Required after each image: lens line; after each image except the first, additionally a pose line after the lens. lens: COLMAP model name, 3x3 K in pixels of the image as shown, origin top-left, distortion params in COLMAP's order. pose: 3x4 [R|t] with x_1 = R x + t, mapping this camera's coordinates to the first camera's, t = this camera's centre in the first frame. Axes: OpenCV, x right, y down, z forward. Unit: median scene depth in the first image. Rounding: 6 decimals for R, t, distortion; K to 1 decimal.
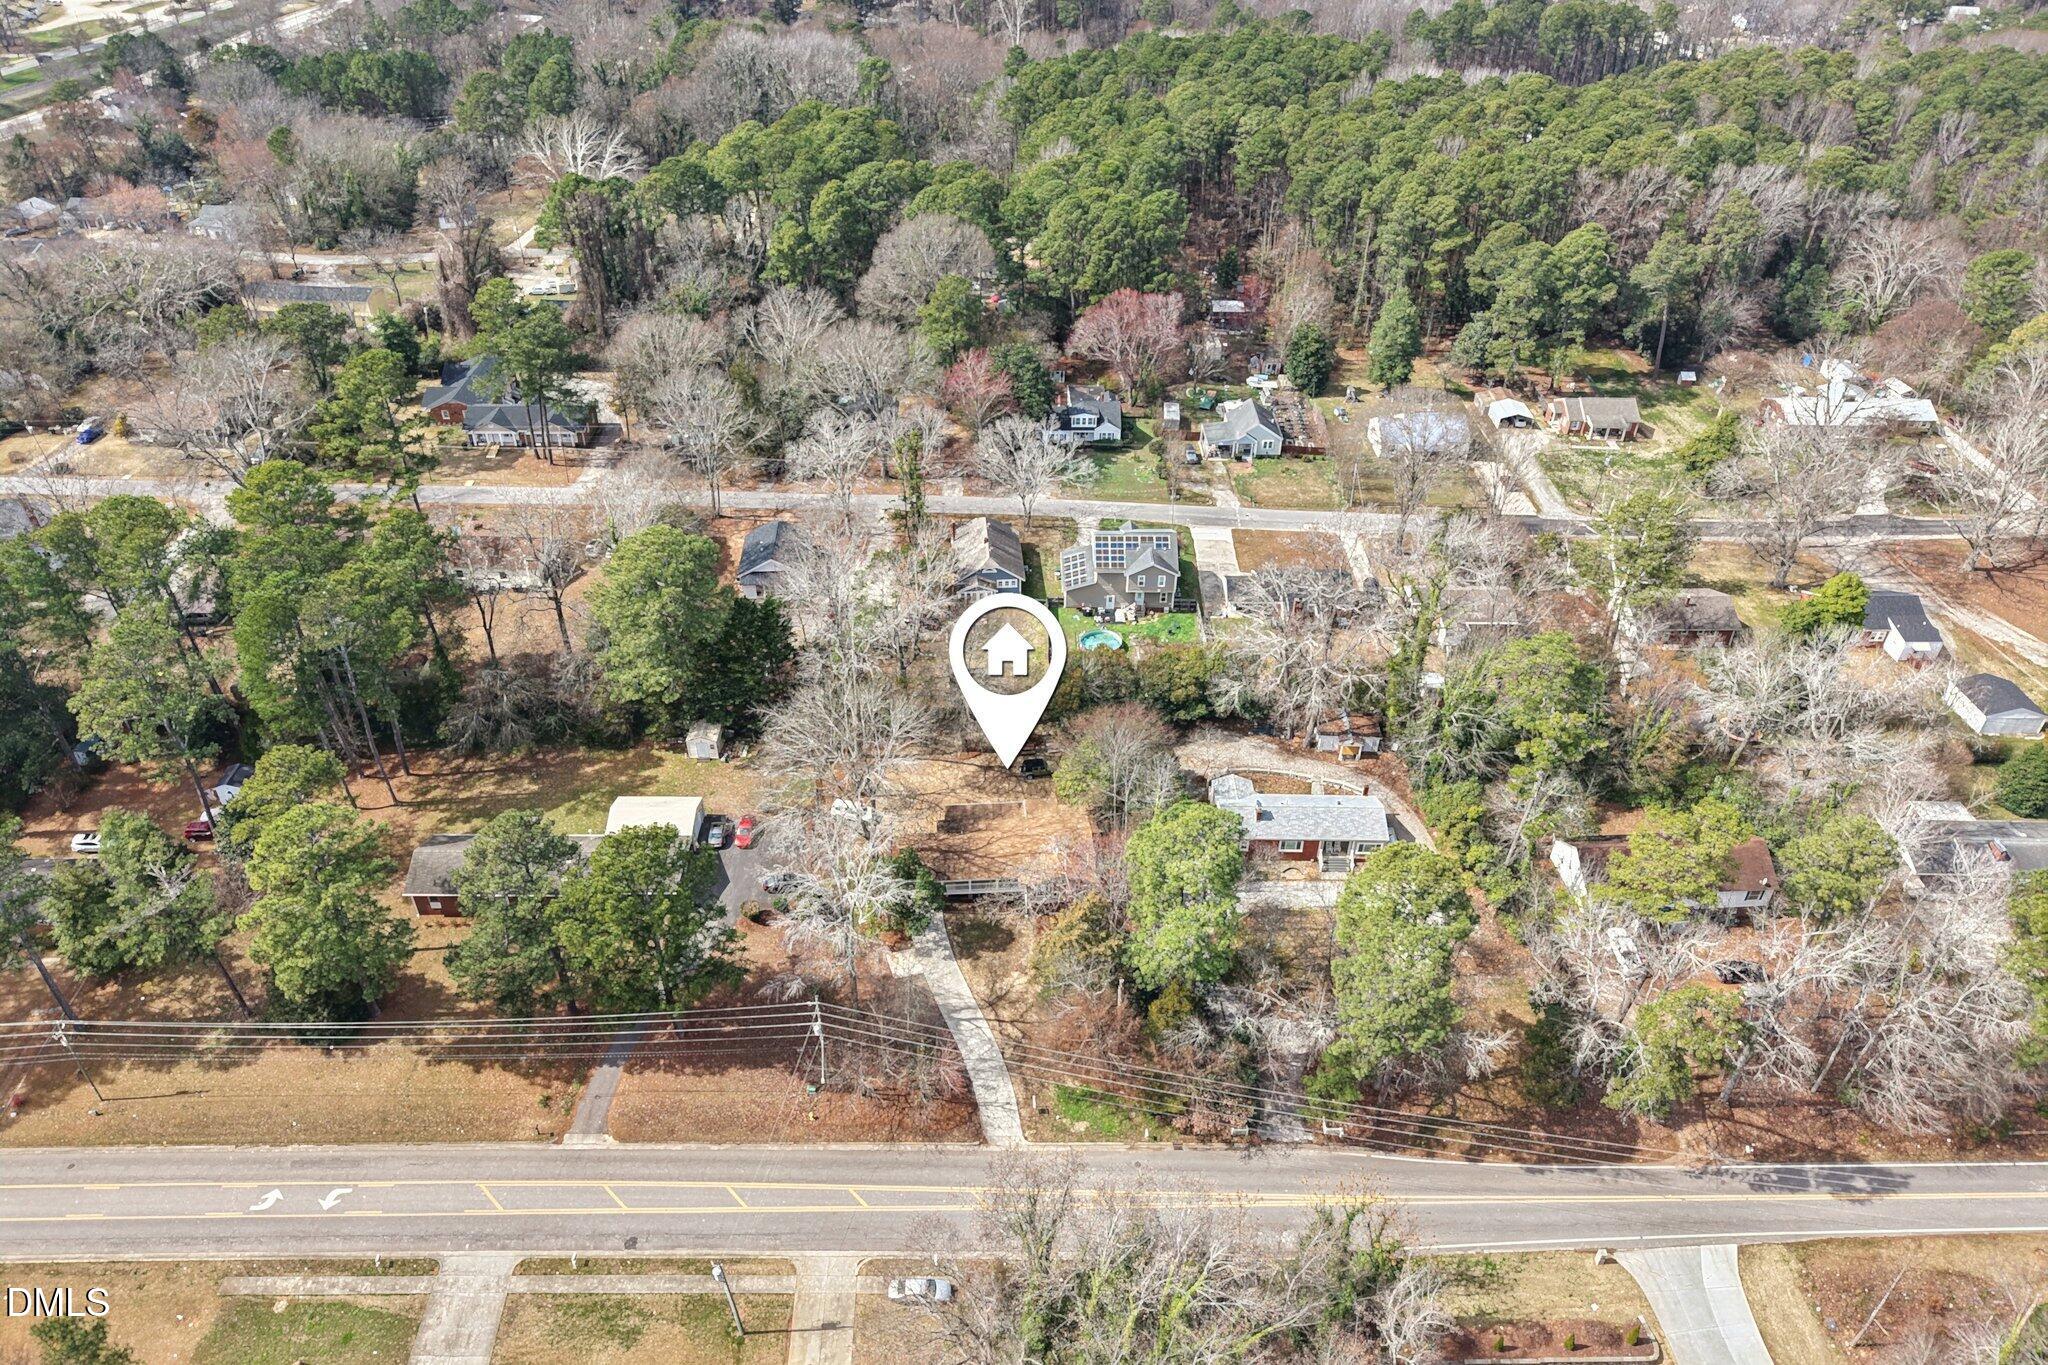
lens RADIAL K [[1443.2, 0, 1024.2], [0, 1443.2, 681.2], [0, 0, 1]] dist [0.007402, -0.001580]
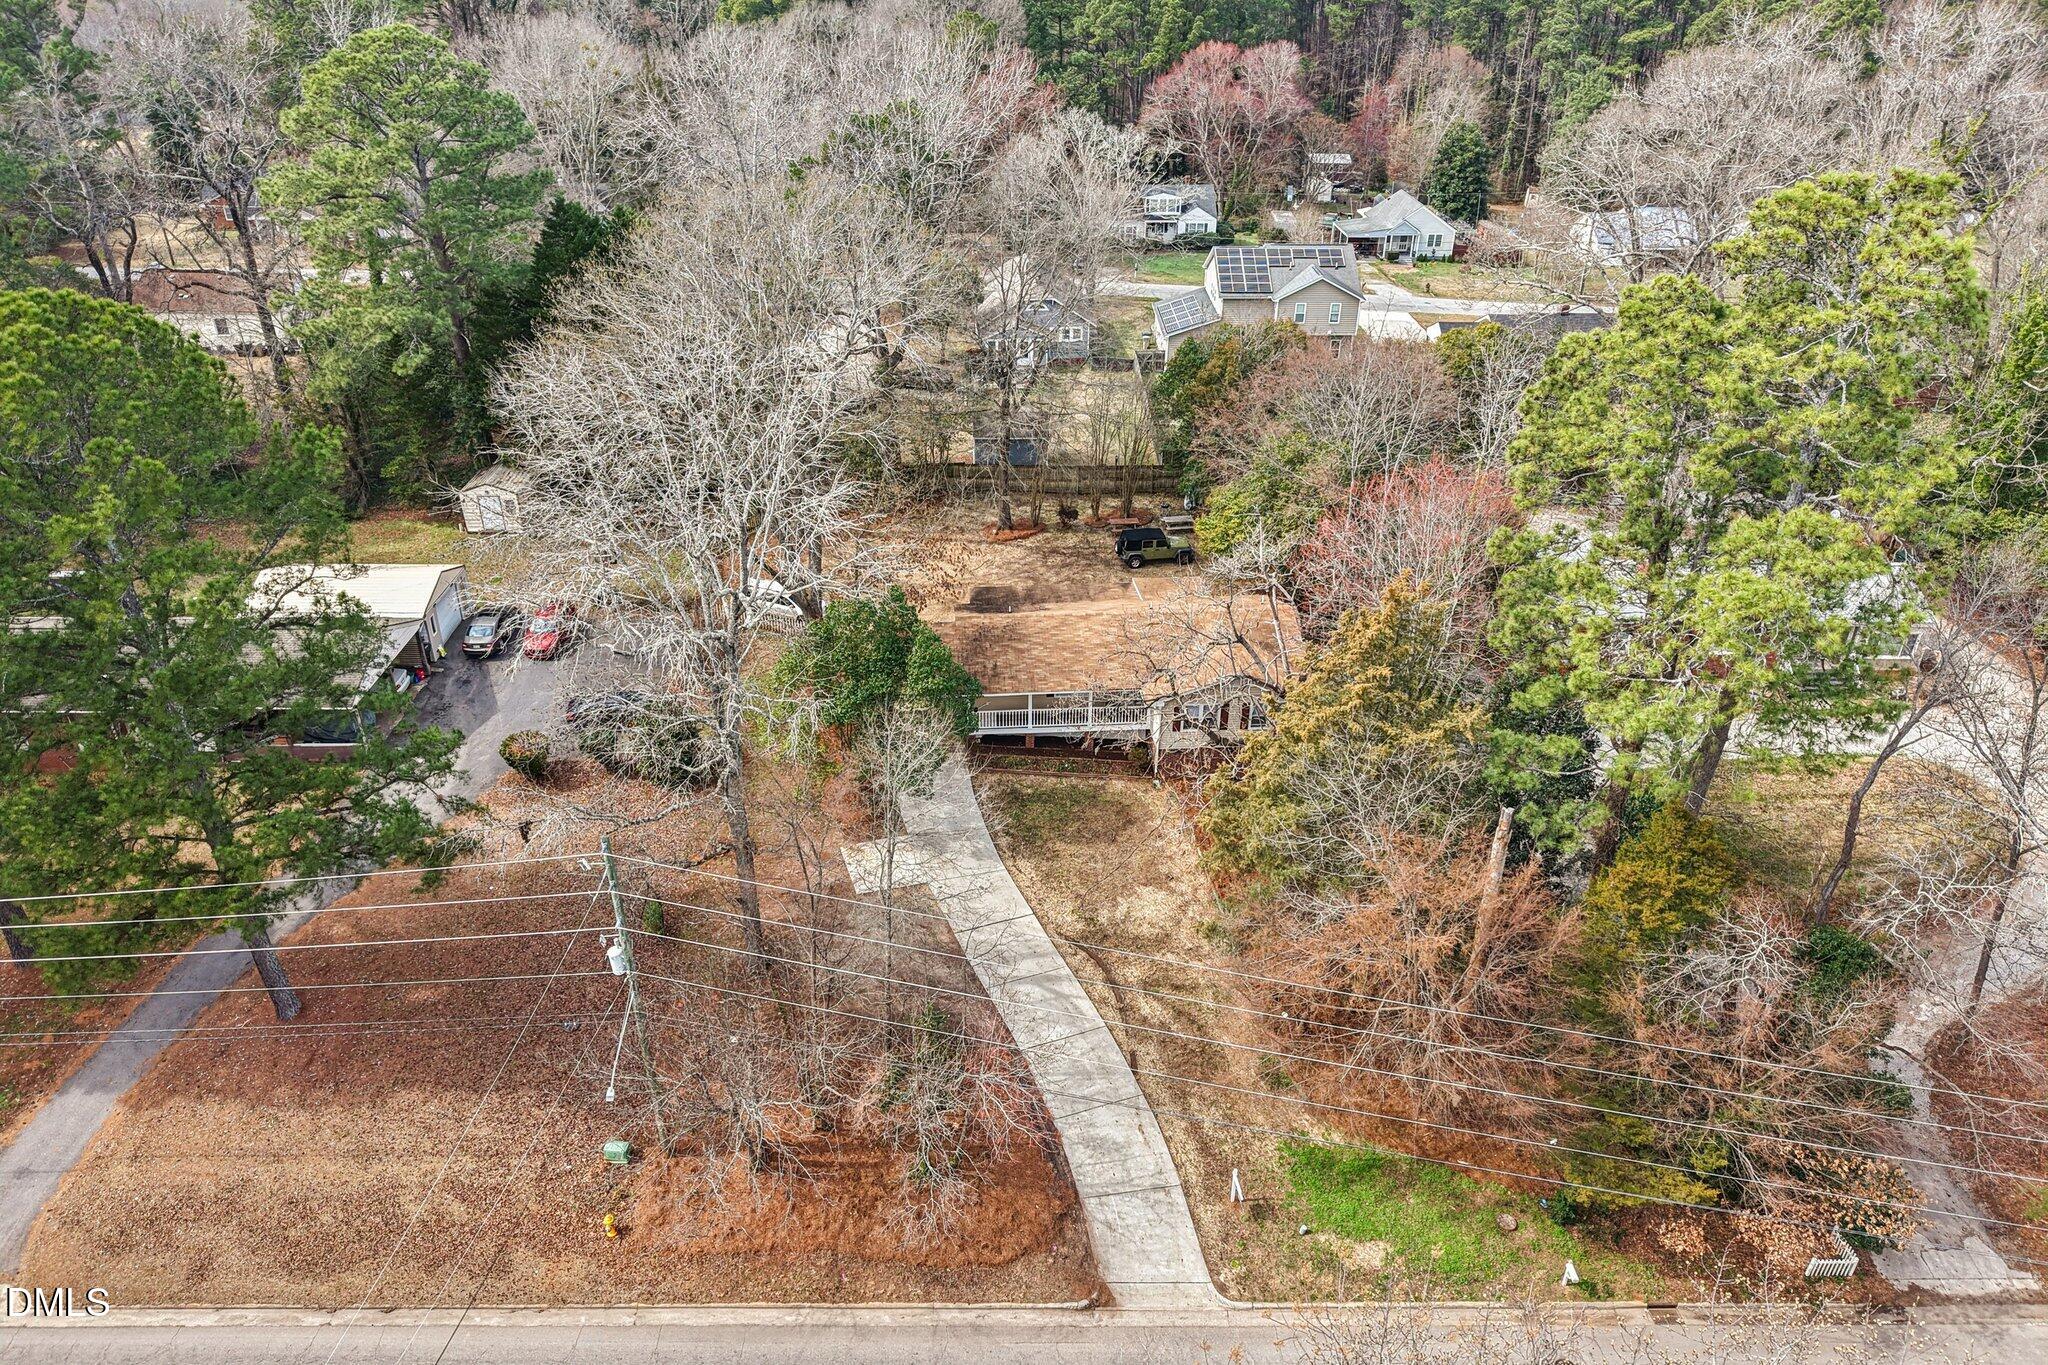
lens RADIAL K [[1443.2, 0, 1023.9], [0, 1443.2, 689.6], [0, 0, 1]] dist [0.007402, -0.001580]
pose [[0.999987, -0.005024, -0.000378, -0.044105], [0.004963, 0.995165, -0.098093, 0.202059], [0.000869, 0.098090, 0.995177, 0.624656]]
